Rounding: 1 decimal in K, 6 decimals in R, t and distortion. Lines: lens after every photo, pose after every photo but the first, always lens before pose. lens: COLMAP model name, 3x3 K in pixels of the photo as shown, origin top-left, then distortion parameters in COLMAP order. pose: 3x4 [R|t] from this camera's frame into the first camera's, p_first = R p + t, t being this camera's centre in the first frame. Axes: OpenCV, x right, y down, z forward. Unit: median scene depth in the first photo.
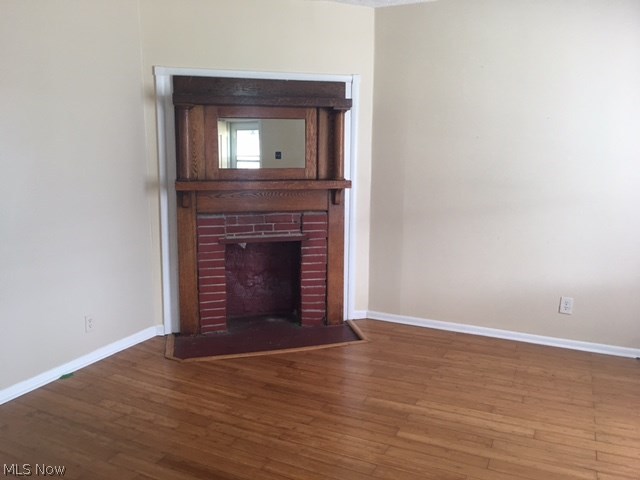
lens RADIAL K [[544.9, 0, 317.2], [0, 544.9, 233.6], [0, 0, 1]] dist [0.088613, -0.142739]
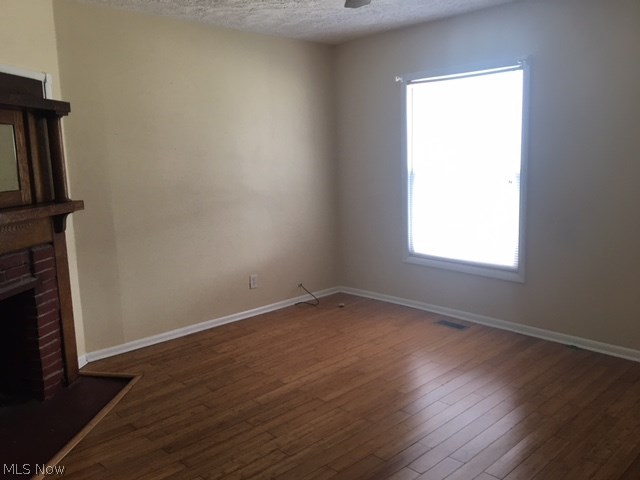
lens RADIAL K [[544.9, 0, 317.2], [0, 544.9, 233.6], [0, 0, 1]] dist [0.088613, -0.142739]
pose [[0.343513, -0.146357, 0.927674, -0.596053], [0.173907, 0.980612, 0.090312, -0.060514], [-0.922906, 0.130305, 0.362305, 0.369229]]
